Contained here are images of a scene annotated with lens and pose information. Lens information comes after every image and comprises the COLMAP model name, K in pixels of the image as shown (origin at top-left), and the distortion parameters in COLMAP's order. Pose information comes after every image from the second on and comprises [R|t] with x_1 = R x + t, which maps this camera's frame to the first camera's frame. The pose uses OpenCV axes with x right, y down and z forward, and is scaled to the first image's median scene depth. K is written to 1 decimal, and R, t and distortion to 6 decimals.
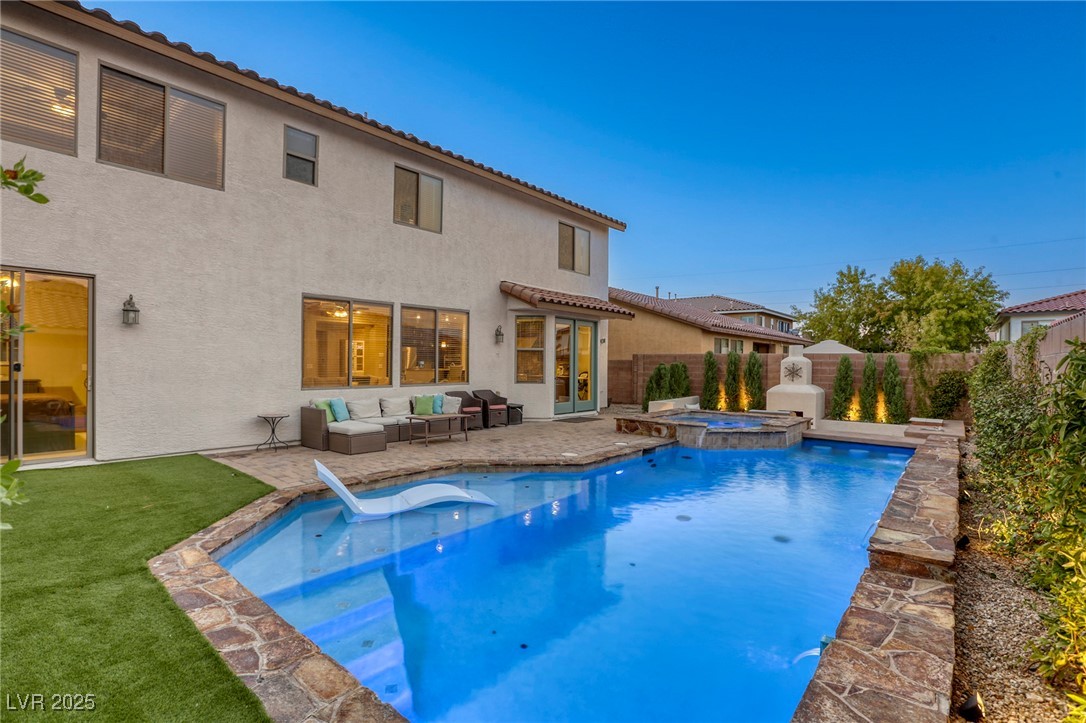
lens RADIAL K [[509.3, 0, 544.4], [0, 509.3, 368.7], [0, 0, 1]] dist [-0.022228, 0.000070]
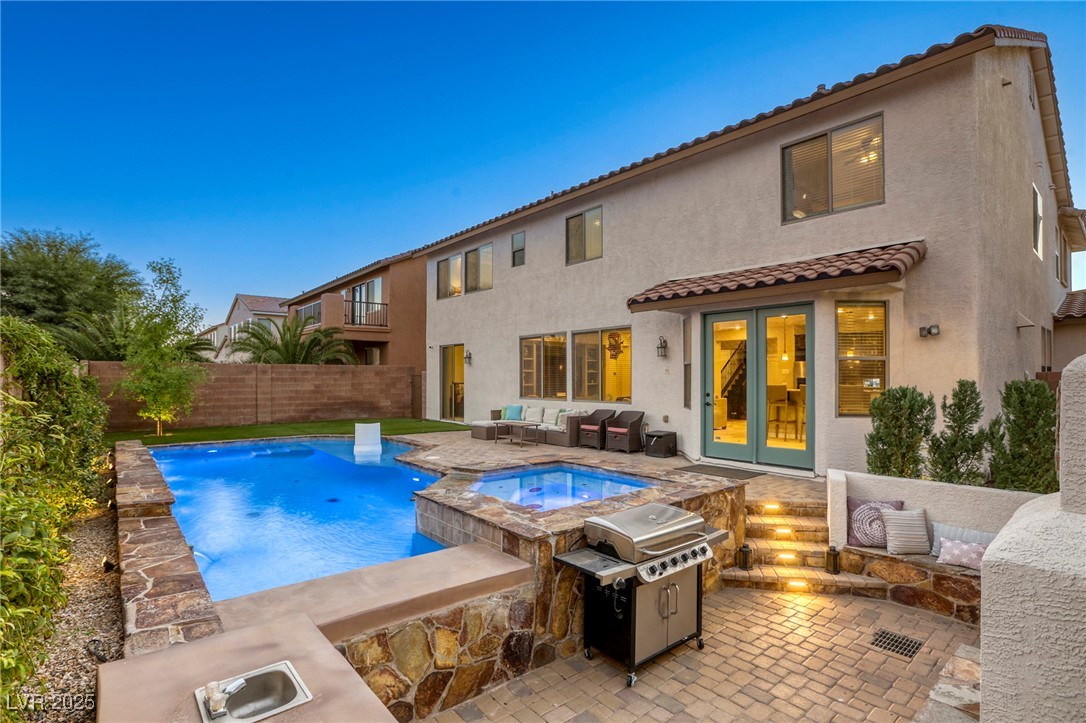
lens RADIAL K [[509.3, 0, 544.4], [0, 509.3, 368.7], [0, 0, 1]] dist [-0.022228, 0.000070]
pose [[-0.138902, -0.020607, -0.990092, 0.868410], [-0.008031, 0.999774, -0.019682, -0.015581], [0.990274, 0.005217, -0.139036, 1.059165]]
